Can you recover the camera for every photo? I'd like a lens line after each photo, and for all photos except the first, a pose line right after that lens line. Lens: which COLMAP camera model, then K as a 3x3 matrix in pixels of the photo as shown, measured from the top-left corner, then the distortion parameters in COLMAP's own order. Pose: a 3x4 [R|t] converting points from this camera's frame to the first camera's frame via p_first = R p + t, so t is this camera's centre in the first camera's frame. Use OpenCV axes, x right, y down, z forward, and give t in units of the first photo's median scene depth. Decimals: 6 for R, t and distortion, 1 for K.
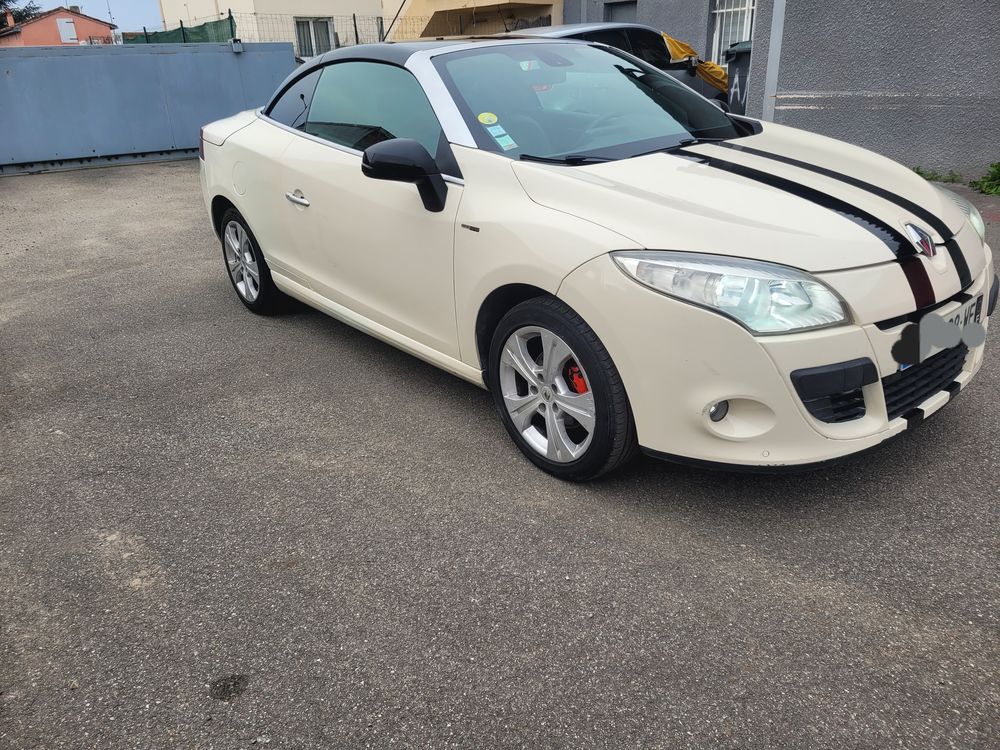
lens RADIAL K [[746.3, 0, 500.2], [0, 746.3, 371.9], [0, 0, 1]] dist [0.070650, -0.058338]
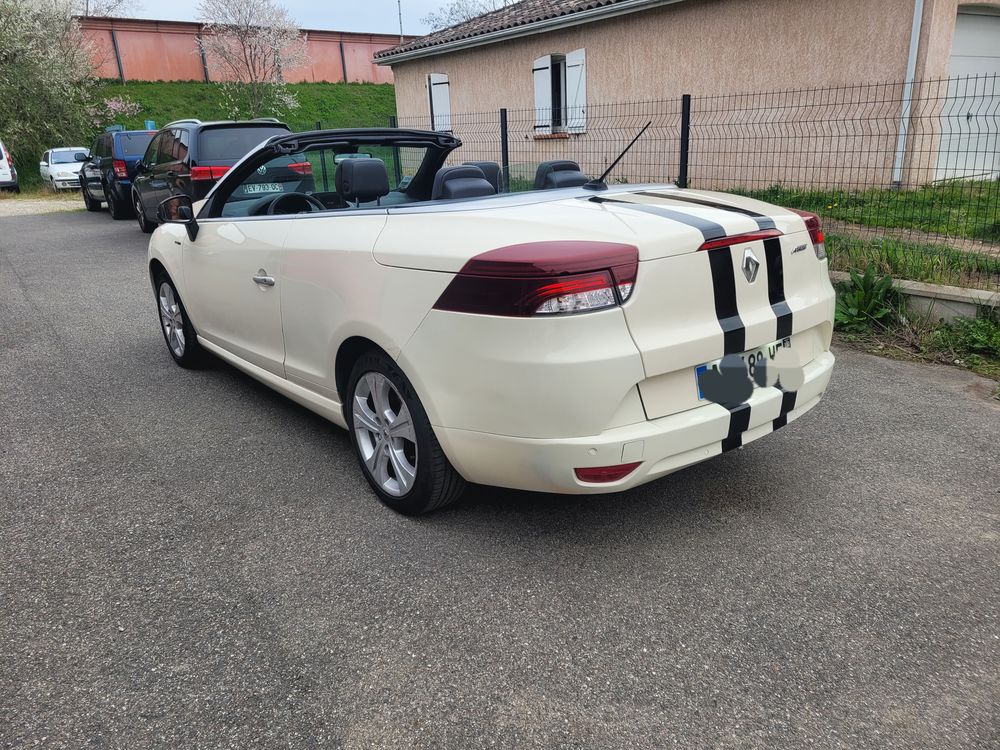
lens RADIAL K [[748.0, 0, 501.1], [0, 748.0, 380.6], [0, 0, 1]] dist [0.070704, -0.053581]
pose [[-0.996885, 0.072520, 0.031016, -0.259332], [0.075078, 0.751933, 0.654951, -1.158546], [0.024175, 0.655239, -0.755035, 2.775397]]
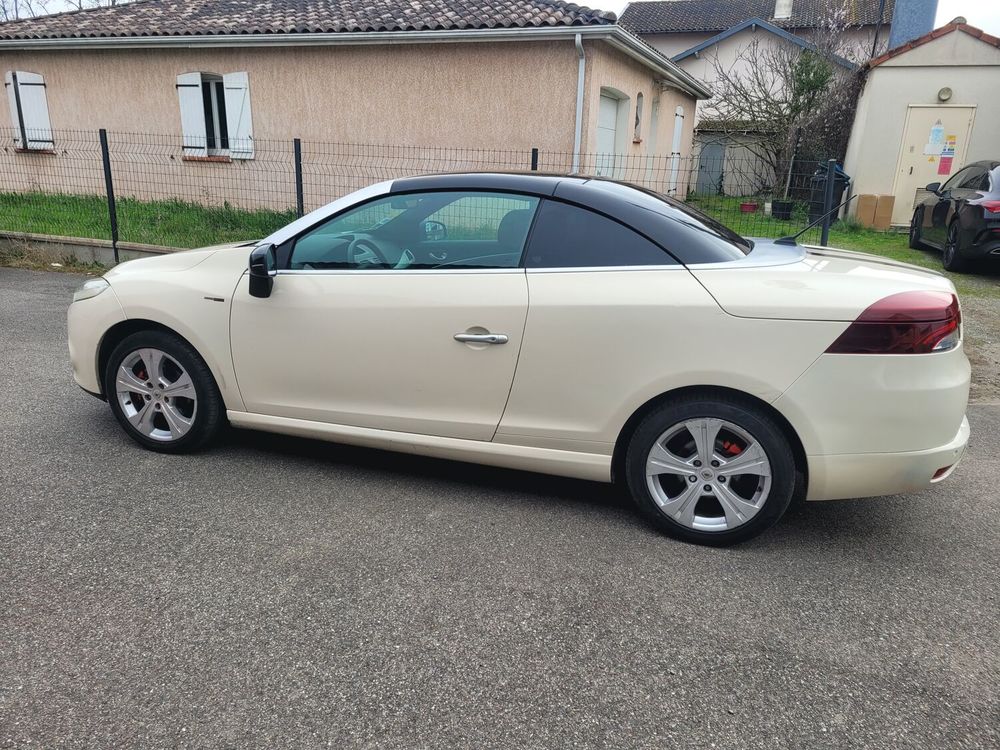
lens RADIAL K [[746.3, 0, 500.2], [0, 746.3, 371.9], [0, 0, 1]] dist [0.070650, -0.058338]
pose [[-0.832261, 0.165257, -0.529180, 0.762521], [-0.214062, 0.784716, 0.581721, -1.132896], [0.511389, 0.597421, -0.617713, 2.470971]]
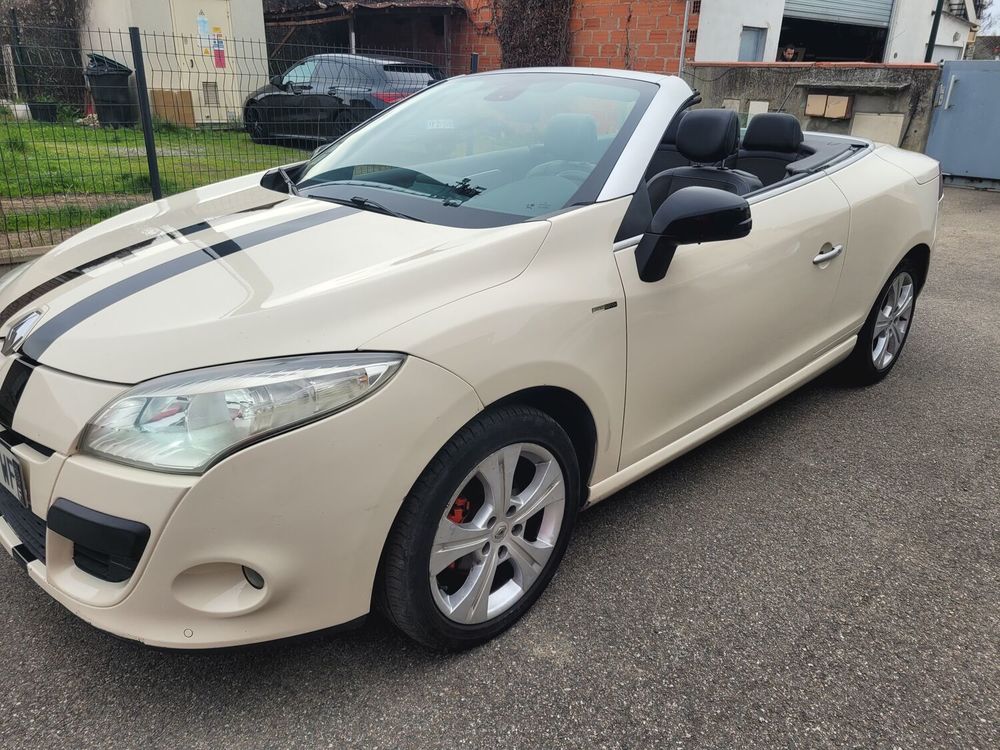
lens RADIAL K [[746.3, 0, 500.2], [0, 746.3, 371.9], [0, 0, 1]] dist [0.070650, -0.058338]
pose [[0.104625, 0.401299, -0.909952, 1.140770], [-0.407786, 0.851830, 0.328780, -0.510794], [0.907063, 0.336667, 0.252767, 1.078344]]
